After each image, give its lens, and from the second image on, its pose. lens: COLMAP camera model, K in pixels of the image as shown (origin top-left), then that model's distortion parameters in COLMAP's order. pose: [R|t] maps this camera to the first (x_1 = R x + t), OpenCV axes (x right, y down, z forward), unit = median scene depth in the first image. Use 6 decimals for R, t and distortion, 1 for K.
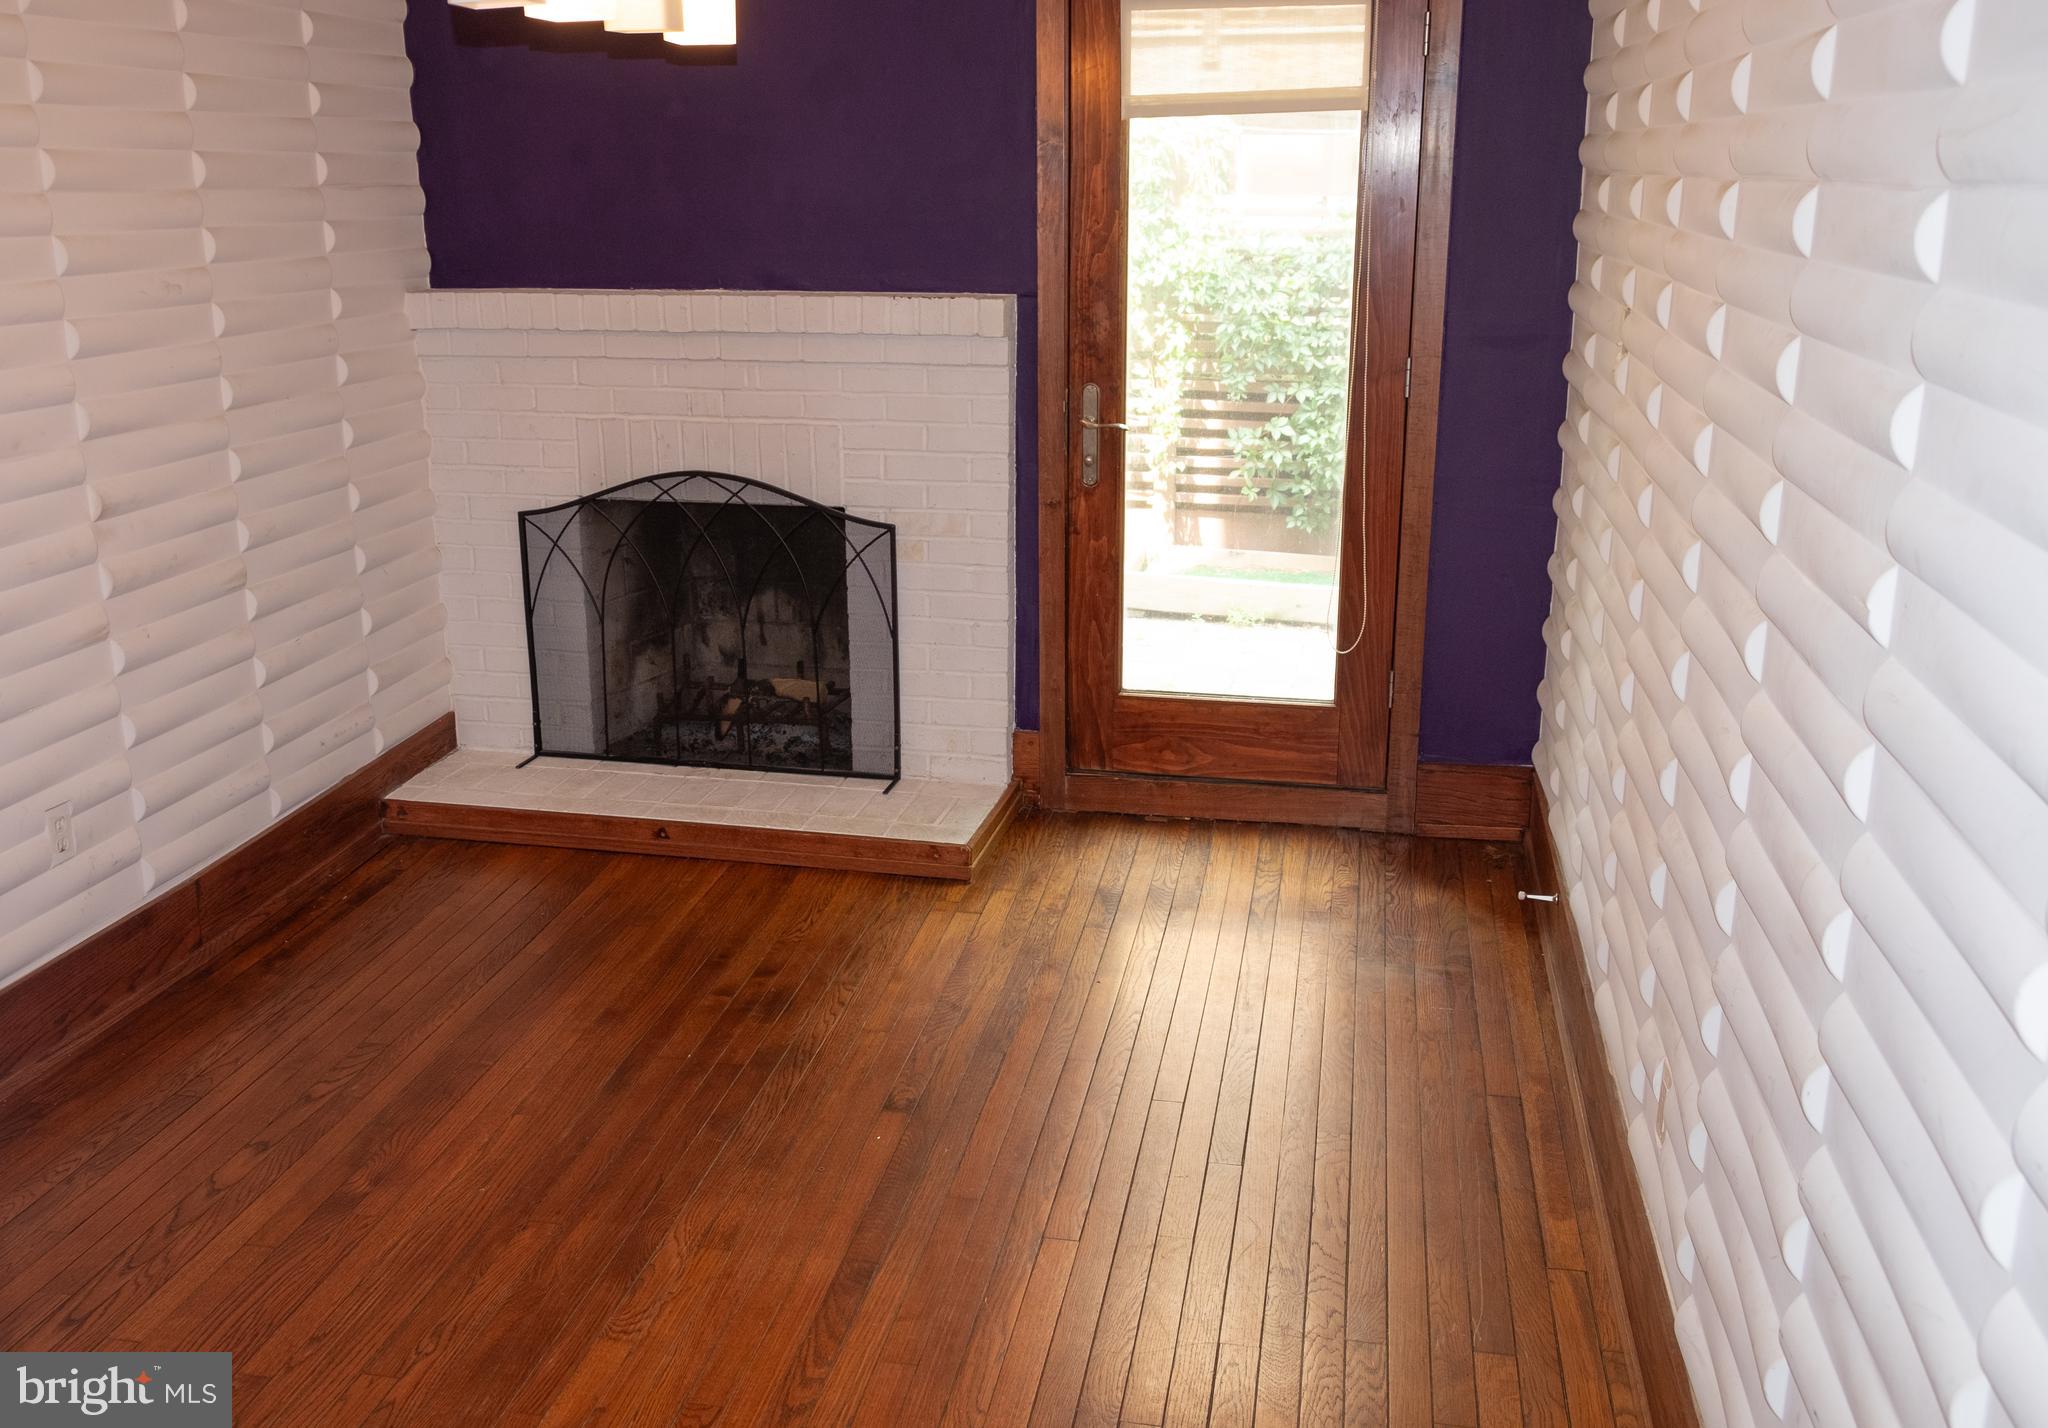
lens RADIAL K [[1860.6, 0, 1024.0], [0, 1860.6, 714.0], [0, 0, 1]] dist [-0.001631, -0.000823]
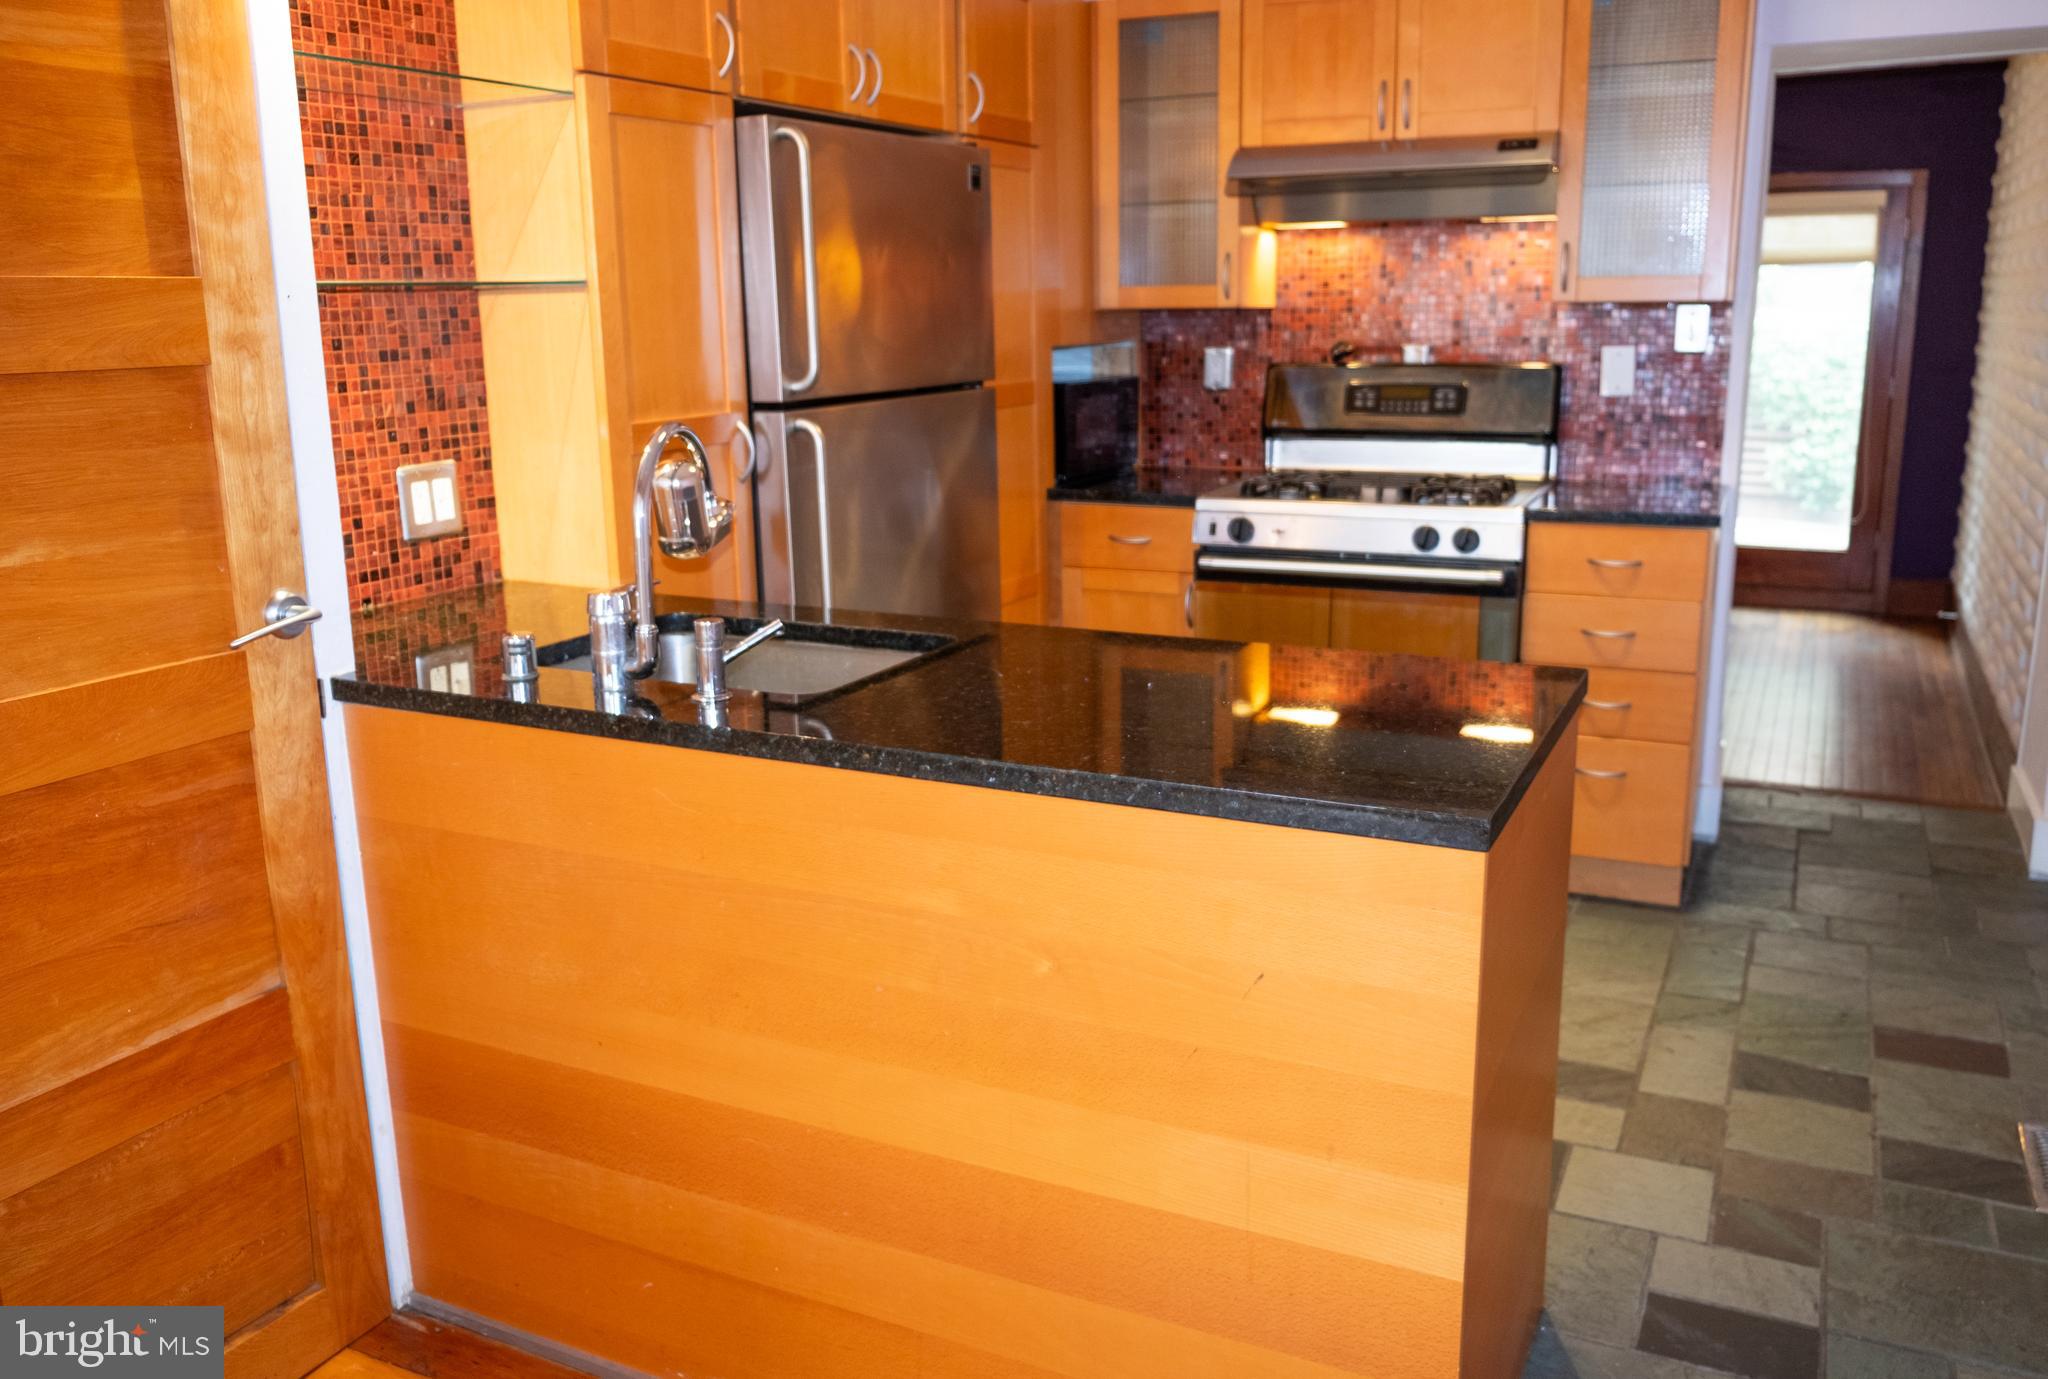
lens RADIAL K [[1640.7, 0, 1024.0], [0, 1640.7, 689.5], [0, 0, 1]] dist [-0.002979, -0.001494]
pose [[0.962752, 0.045538, -0.266525, -0.133247], [-0.060039, 0.997112, -0.046509, 0.176697], [0.263637, 0.060778, 0.962705, -0.596948]]
